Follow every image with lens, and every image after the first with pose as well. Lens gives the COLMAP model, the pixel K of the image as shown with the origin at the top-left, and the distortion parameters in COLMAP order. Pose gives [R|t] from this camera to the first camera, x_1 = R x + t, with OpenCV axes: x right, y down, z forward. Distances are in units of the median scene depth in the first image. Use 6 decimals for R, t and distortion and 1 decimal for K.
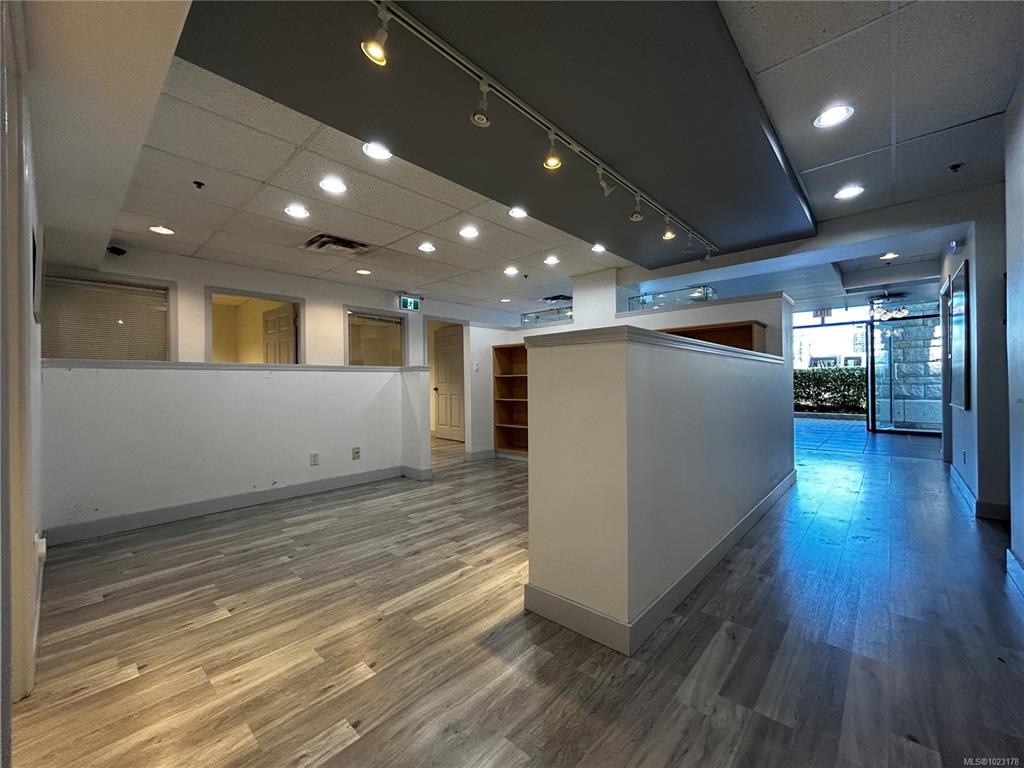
lens RADIAL K [[416.0, 0, 511.8], [0, 416.0, 387.0], [0, 0, 1]] dist [0.002278, 0.000191]
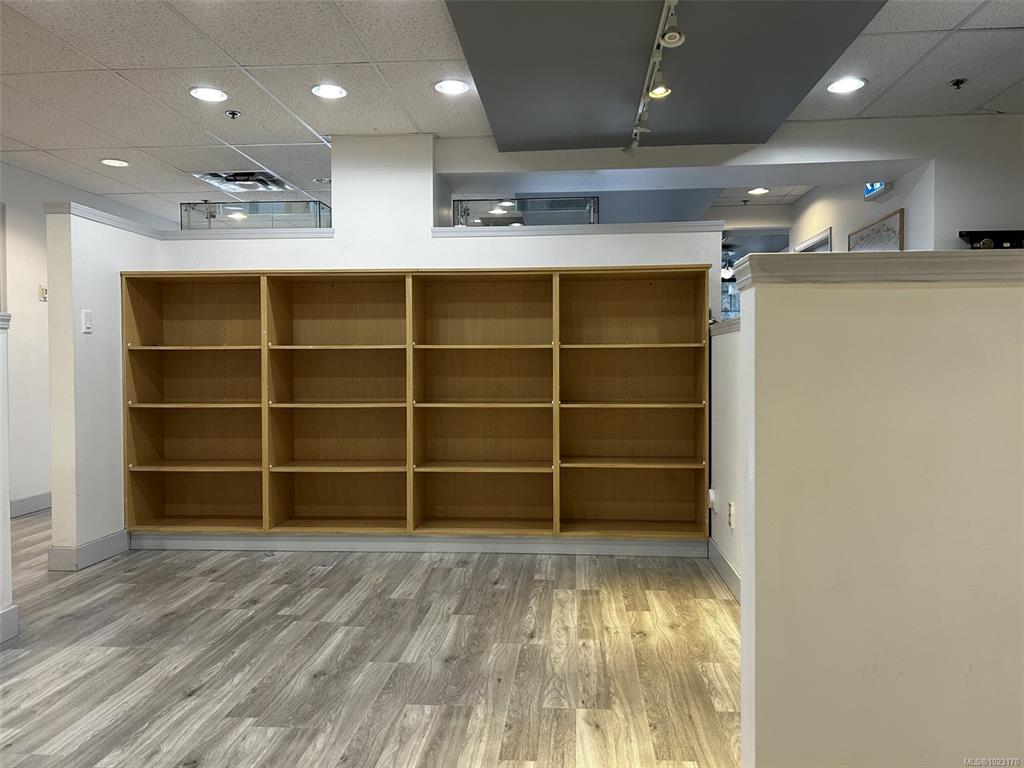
lens RADIAL K [[772.6, 0, 512.4], [0, 772.6, 380.7], [0, 0, 1]] dist [0.016648, -0.010725]
pose [[0.788002, -0.006352, 0.615640, -0.395381], [0.002413, 0.999971, 0.007228, 0.001260], [-0.615668, -0.004210, 0.787995, 0.342310]]
